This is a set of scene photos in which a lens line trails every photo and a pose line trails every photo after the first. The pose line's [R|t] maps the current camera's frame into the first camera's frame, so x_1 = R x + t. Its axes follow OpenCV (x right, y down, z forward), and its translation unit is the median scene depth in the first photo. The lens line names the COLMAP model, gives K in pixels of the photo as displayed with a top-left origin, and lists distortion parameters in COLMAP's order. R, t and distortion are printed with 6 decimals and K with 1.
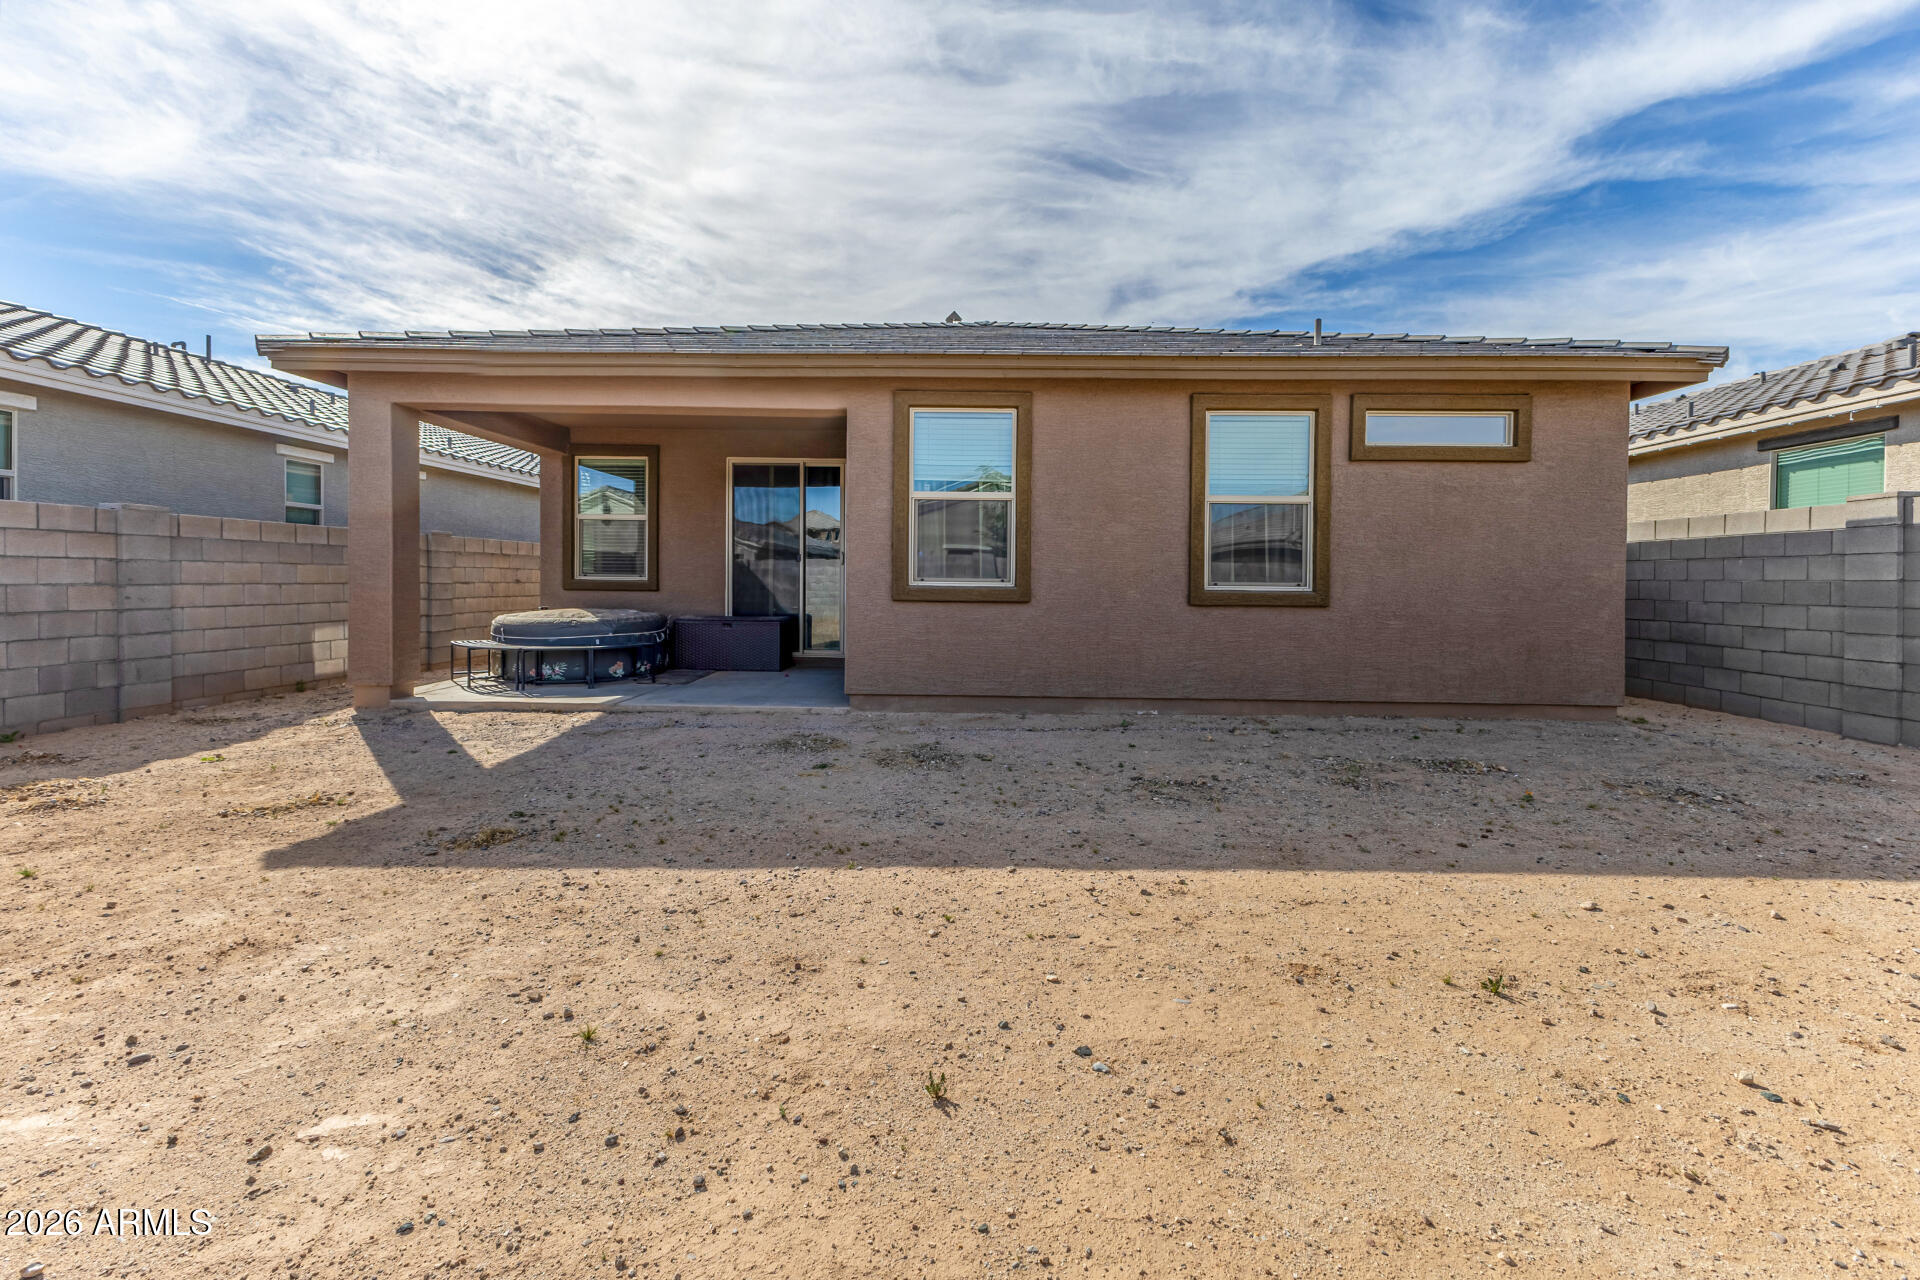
lens RADIAL K [[943.3, 0, 960.0], [0, 943.3, 640.0], [0, 0, 1]] dist [0.000063, -0.000255]
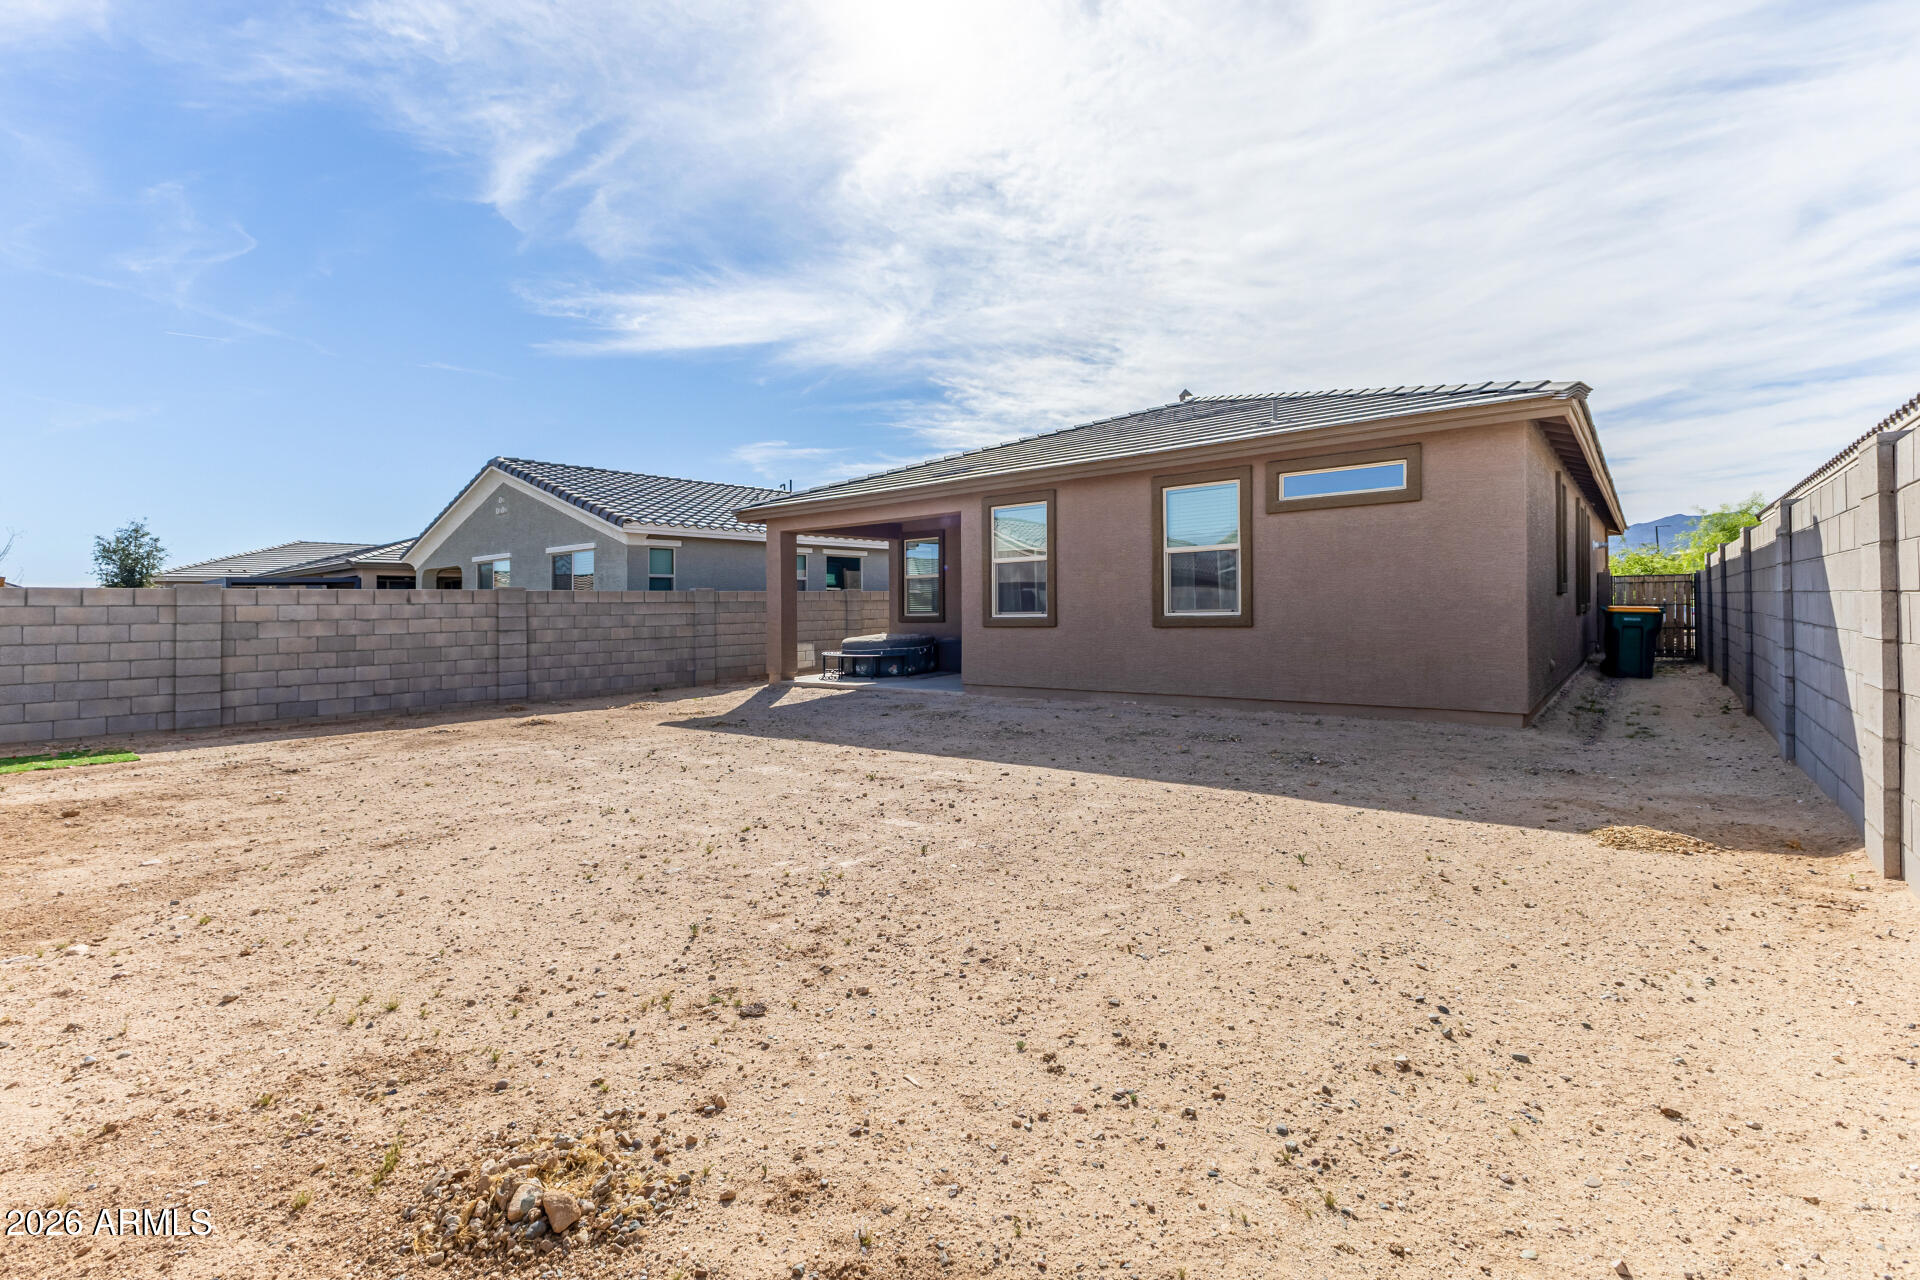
lens RADIAL K [[838.8, 0, 966.8], [0, 838.8, 609.1], [0, 0, 1]] dist [-0.000877, 0.000465]
pose [[0.791615, -0.026635, -0.610440, 0.099910], [0.005136, 0.999304, -0.036943, -0.002387], [0.610999, 0.026110, 0.791201, -0.020778]]
